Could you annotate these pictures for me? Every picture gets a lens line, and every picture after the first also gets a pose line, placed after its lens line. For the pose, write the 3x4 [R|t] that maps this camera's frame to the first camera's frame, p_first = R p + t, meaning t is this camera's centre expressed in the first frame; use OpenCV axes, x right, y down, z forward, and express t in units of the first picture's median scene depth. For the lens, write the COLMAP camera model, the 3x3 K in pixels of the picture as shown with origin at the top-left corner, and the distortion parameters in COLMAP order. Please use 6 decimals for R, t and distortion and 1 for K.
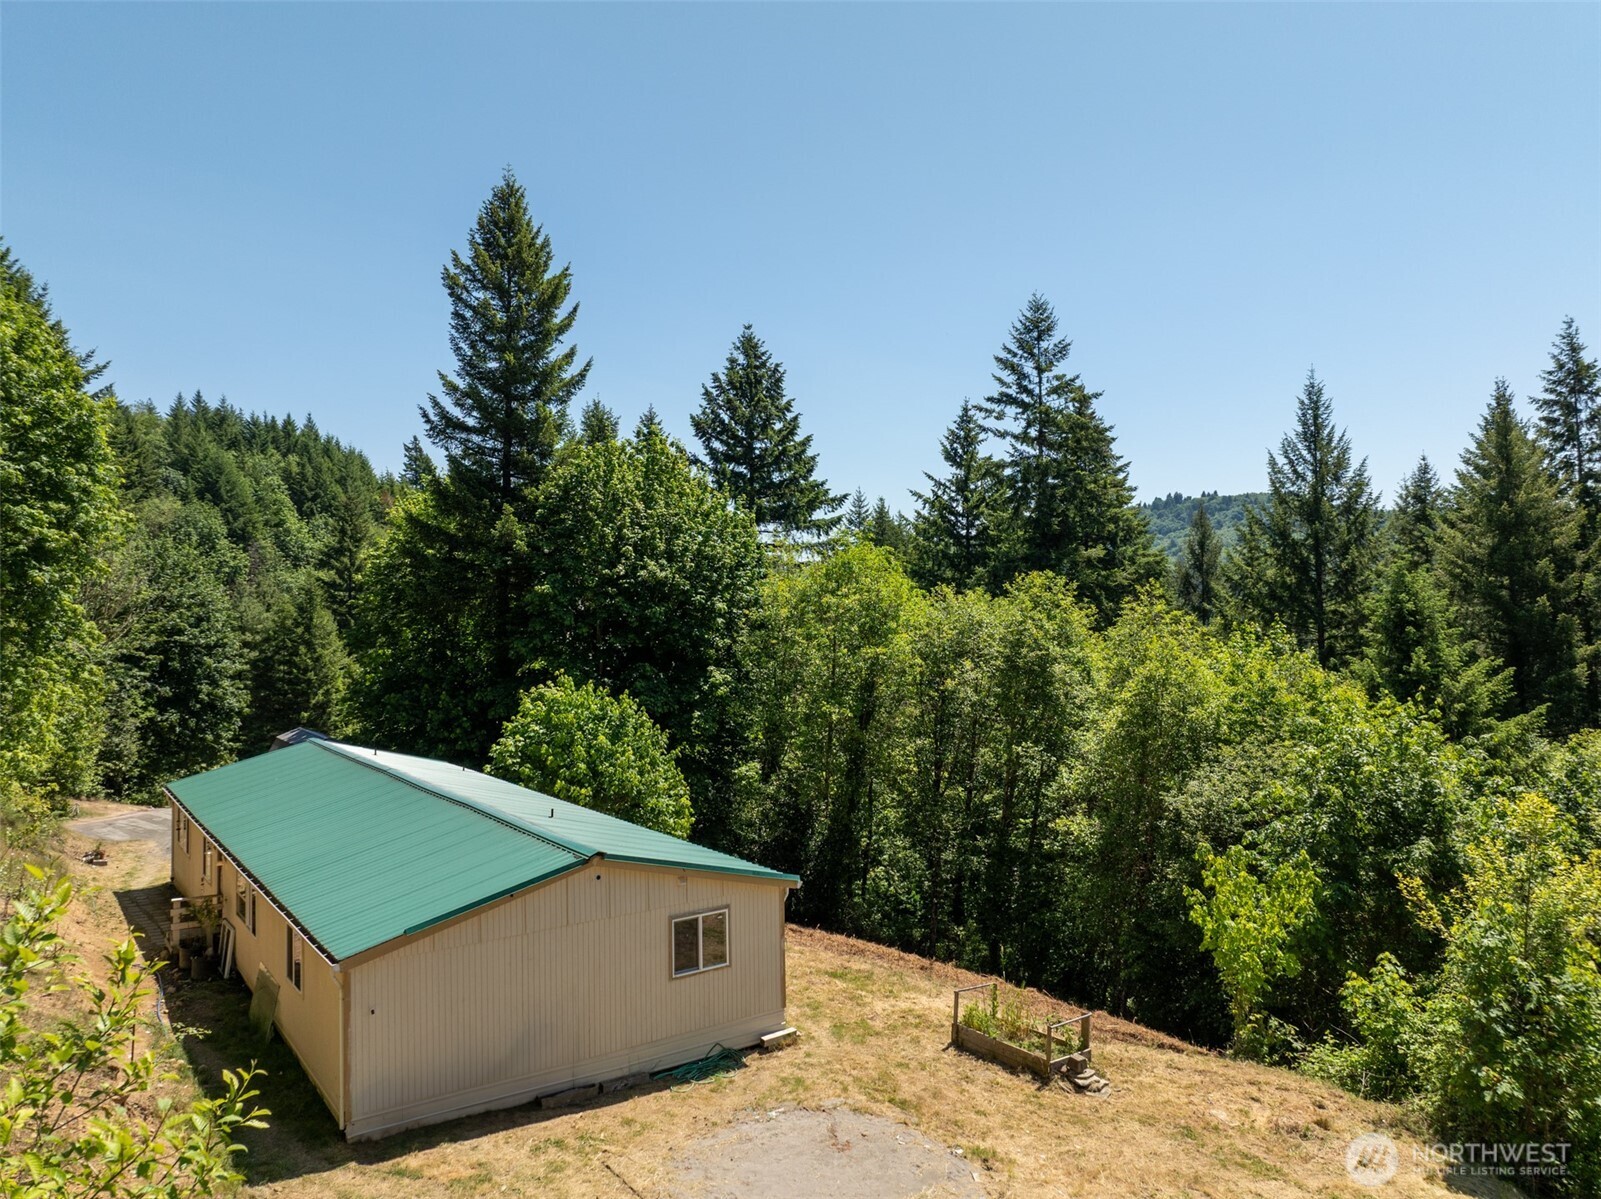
lens RADIAL K [[1149.6, 0, 800.5], [0, 1149.6, 599.5], [0, 0, 1]] dist [-0.105447, 0.058682]
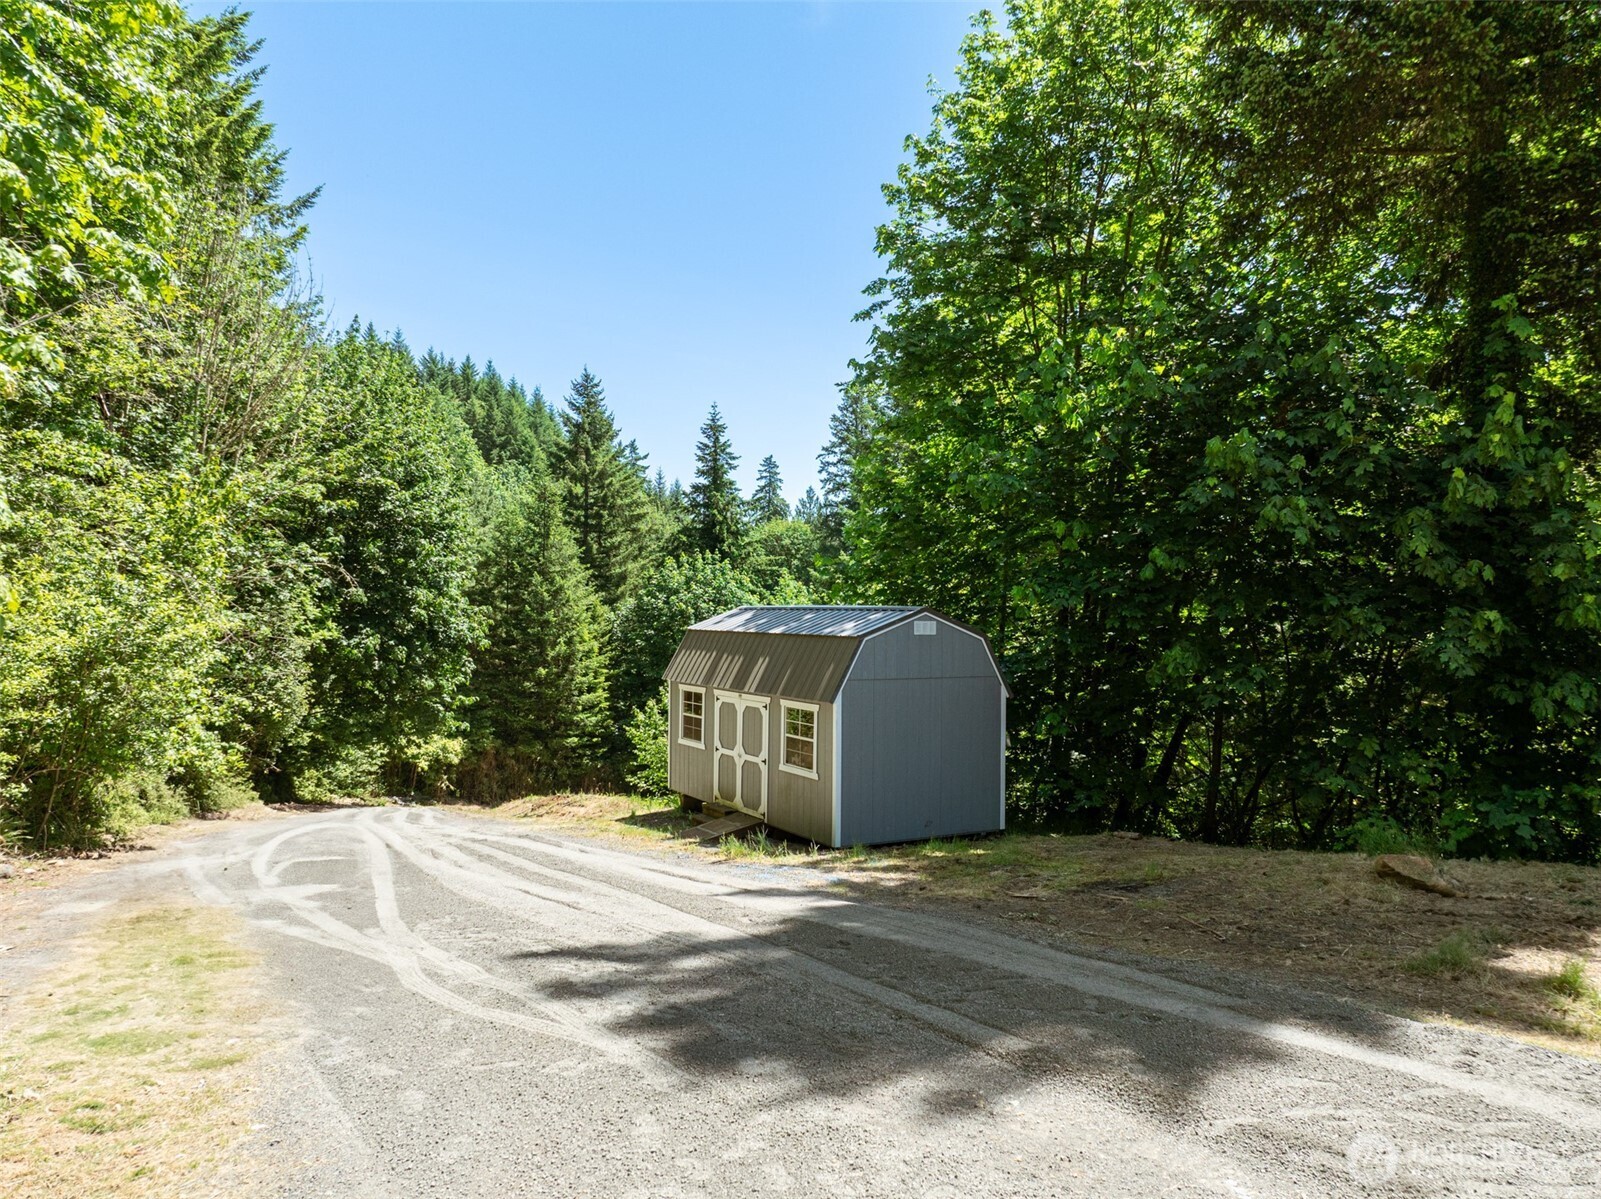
lens RADIAL K [[1149.6, 0, 800.5], [0, 1149.6, 599.5], [0, 0, 1]] dist [-0.105447, 0.058682]
pose [[0.992864, -0.003205, -0.119211, -0.210295], [0.002629, 0.999984, -0.004989, 0.064541], [0.119225, 0.004640, 0.992856, 0.349089]]
